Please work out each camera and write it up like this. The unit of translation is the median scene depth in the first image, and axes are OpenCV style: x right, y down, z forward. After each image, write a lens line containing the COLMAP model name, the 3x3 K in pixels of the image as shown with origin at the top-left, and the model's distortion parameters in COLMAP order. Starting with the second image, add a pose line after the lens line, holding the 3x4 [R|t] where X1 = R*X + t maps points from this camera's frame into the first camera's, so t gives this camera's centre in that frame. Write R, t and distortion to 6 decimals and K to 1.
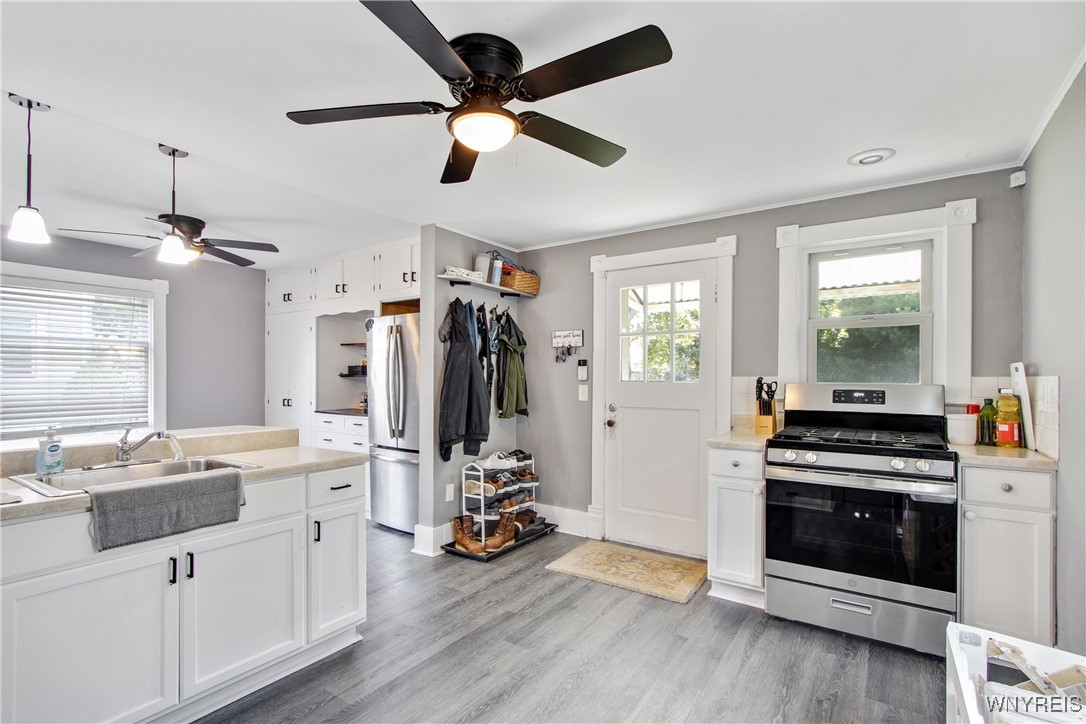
lens RADIAL K [[516.0, 0, 543.6], [0, 516.0, 365.8], [0, 0, 1]] dist [-0.001535, 0.001557]
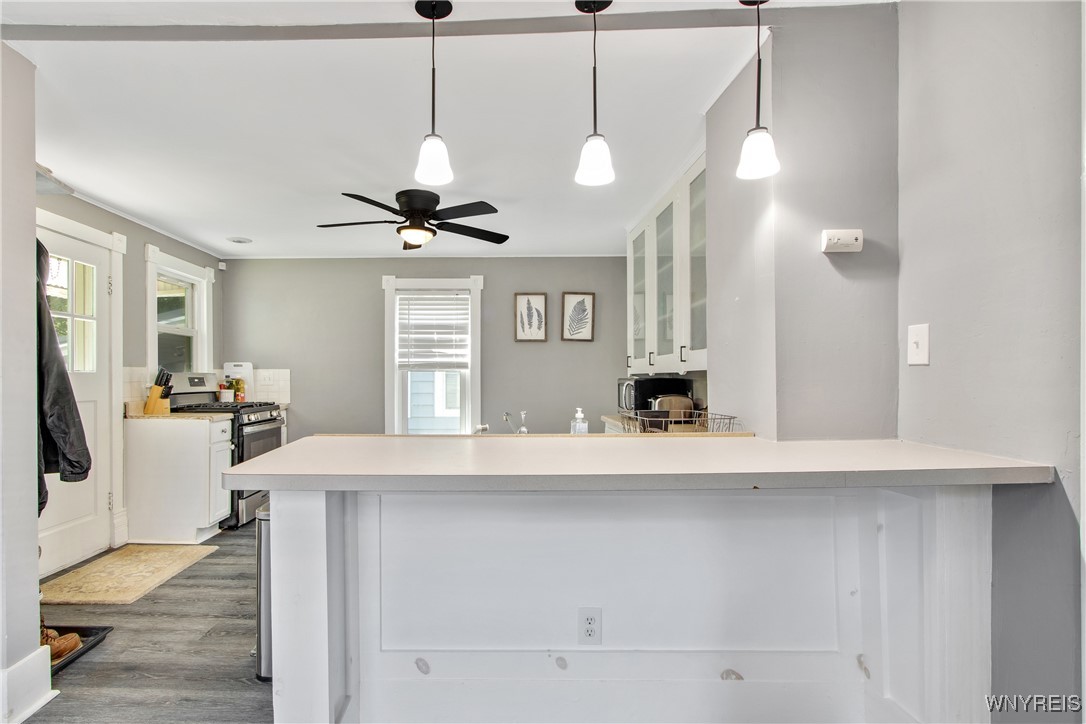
lens RADIAL K [[516.0, 0, 543.6], [0, 516.0, 365.8], [0, 0, 1]] dist [-0.001535, 0.001557]
pose [[-0.651347, 0.016099, 0.758609, -1.073574], [-0.014268, 0.999338, -0.033458, 0.044359], [-0.758646, -0.032617, -0.650686, 1.097844]]
